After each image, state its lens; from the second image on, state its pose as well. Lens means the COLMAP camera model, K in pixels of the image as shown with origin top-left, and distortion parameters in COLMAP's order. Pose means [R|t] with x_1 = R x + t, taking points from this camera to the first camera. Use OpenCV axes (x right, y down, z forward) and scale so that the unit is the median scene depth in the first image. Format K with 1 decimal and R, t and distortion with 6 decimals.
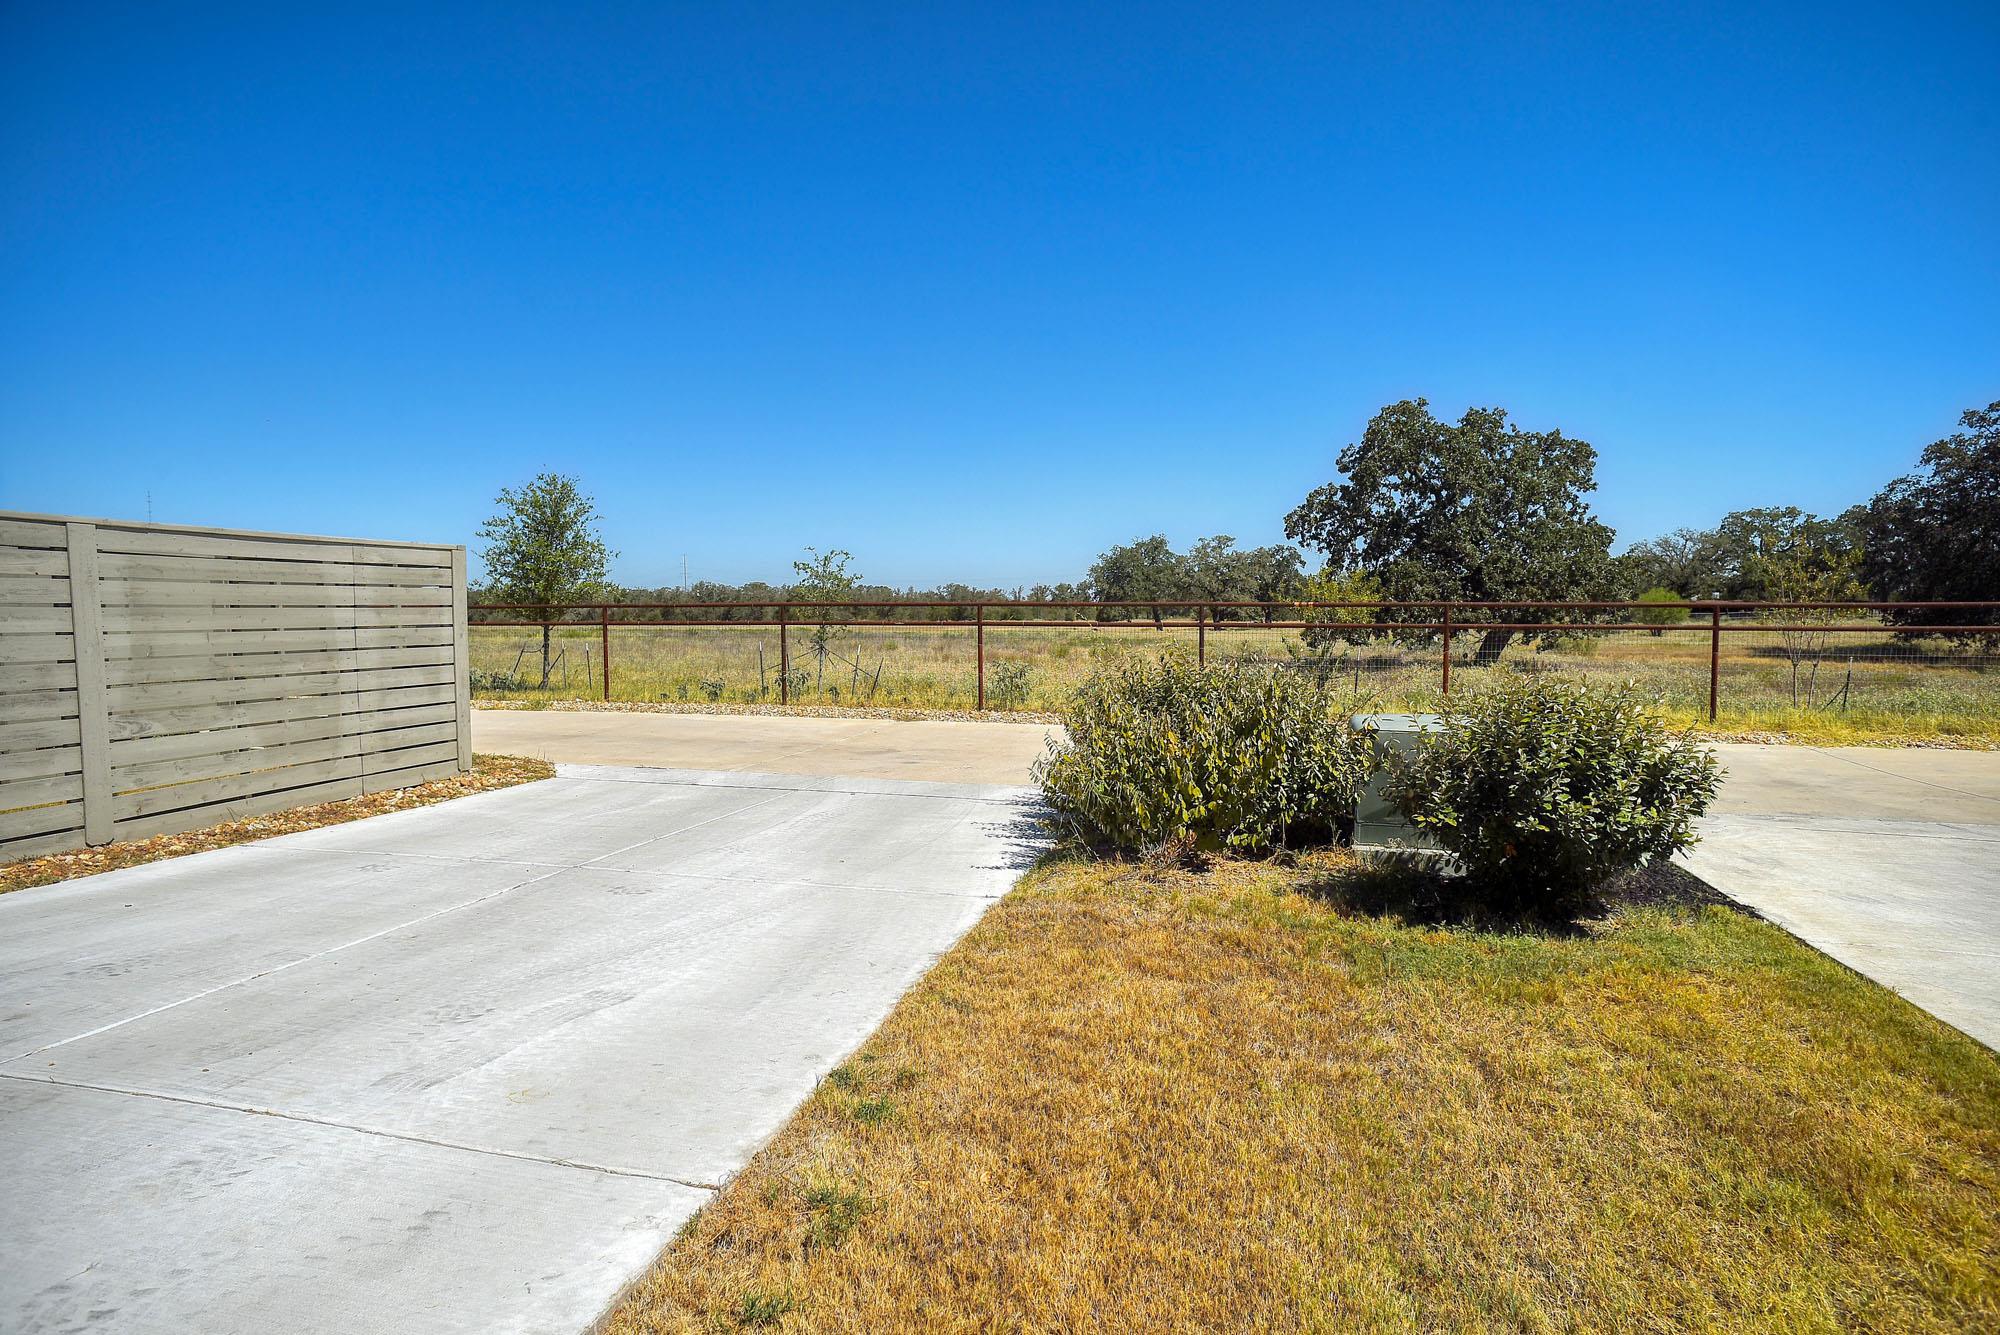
lens RADIAL K [[1026.1, 0, 1003.4], [0, 1026.1, 674.1], [0, 0, 1]] dist [-0.069806, 0.047311]
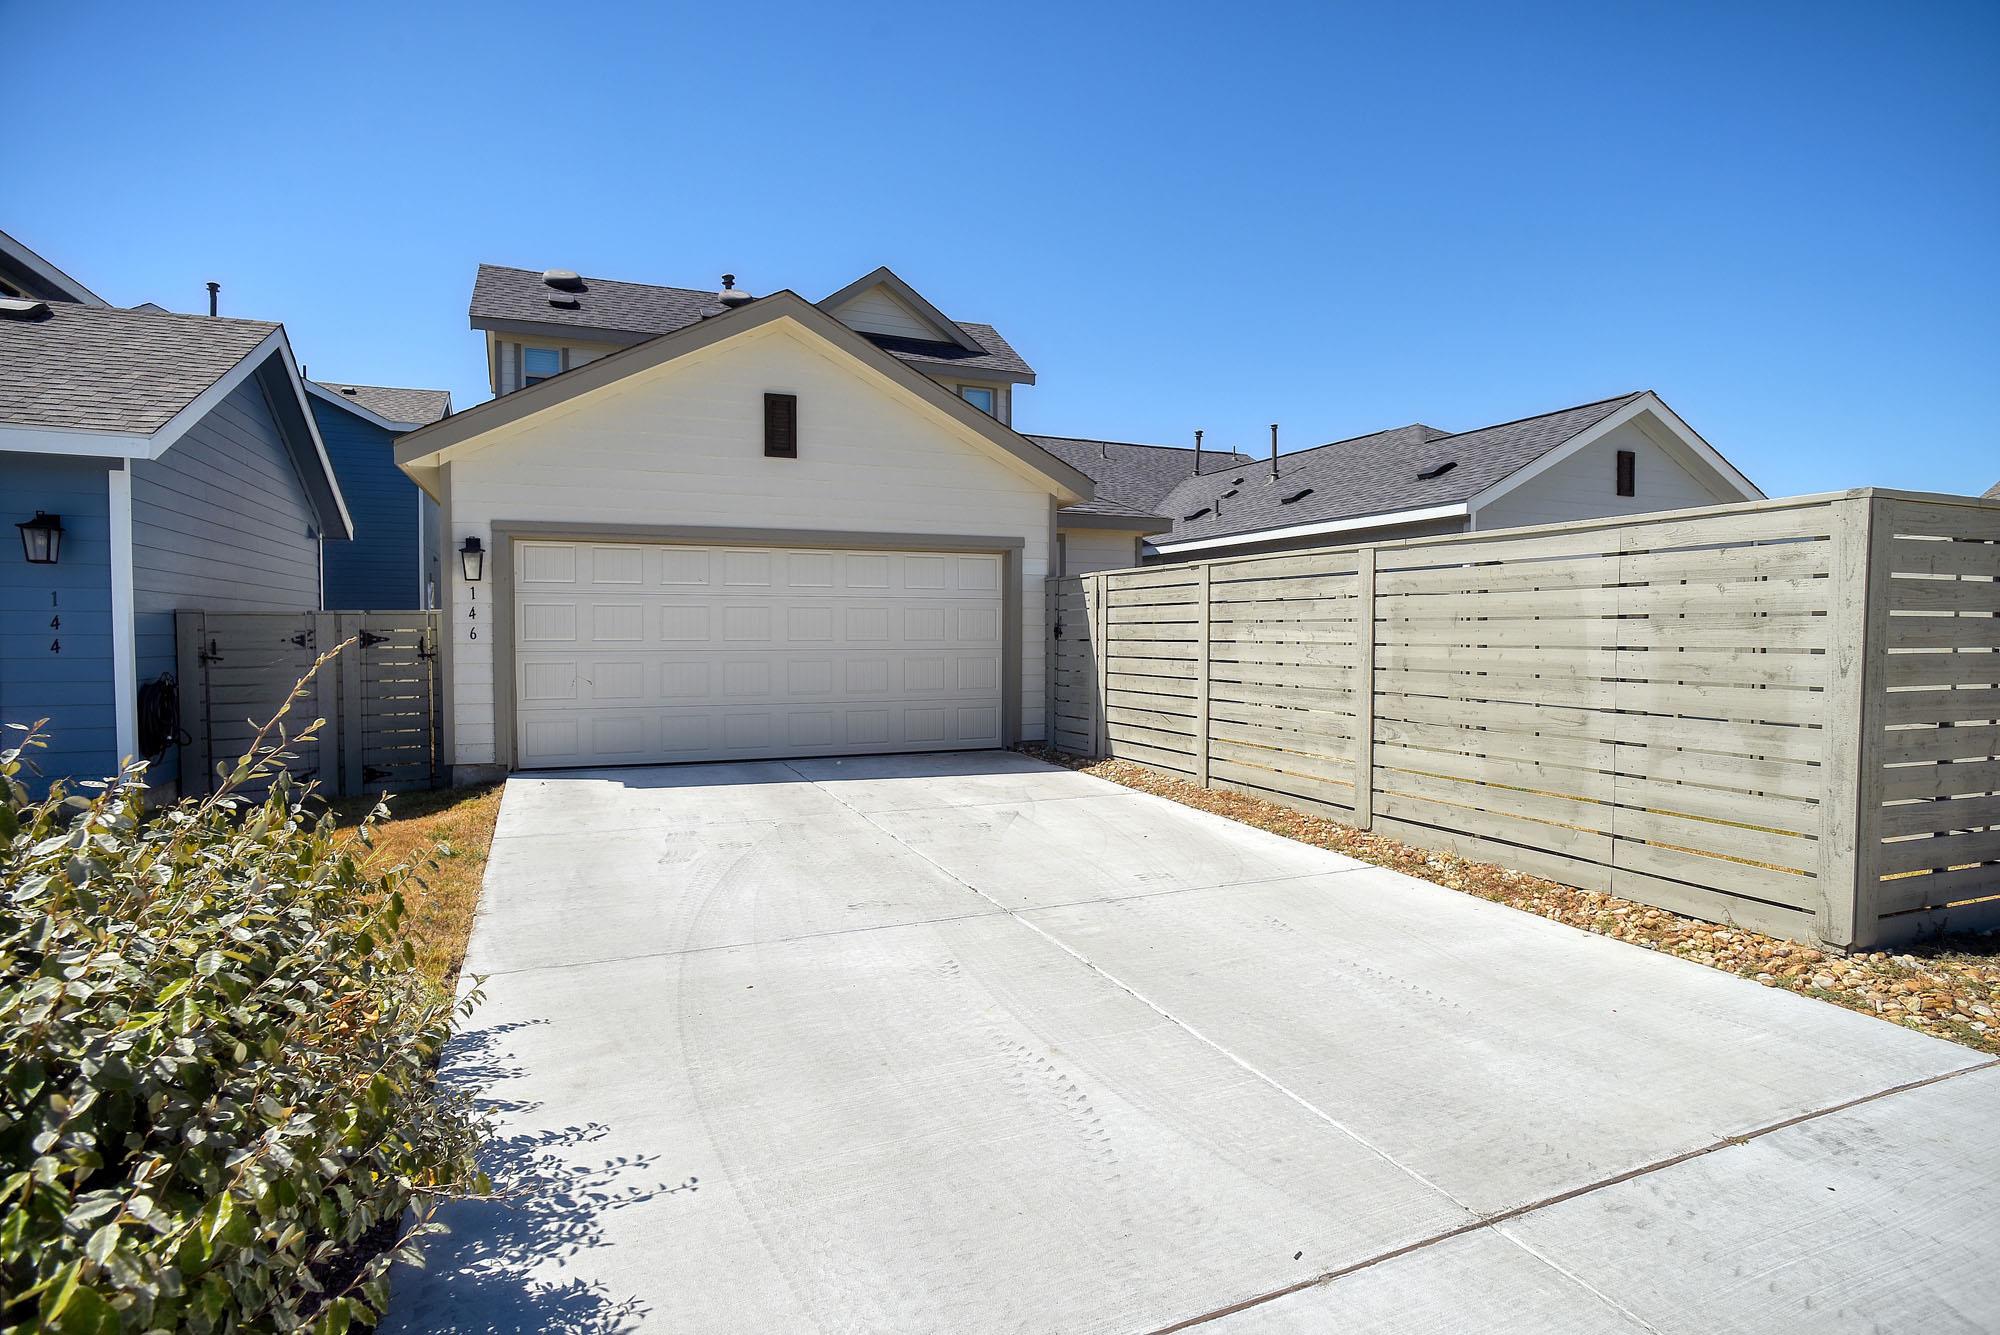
lens RADIAL K [[1026.1, 0, 1003.4], [0, 1026.1, 674.1], [0, 0, 1]] dist [-0.069806, 0.047311]
pose [[-0.785236, 0.031346, -0.618403, 0.118537], [-0.033764, 0.995064, 0.093311, -0.091954], [0.618276, 0.094151, -0.780302, 1.501373]]
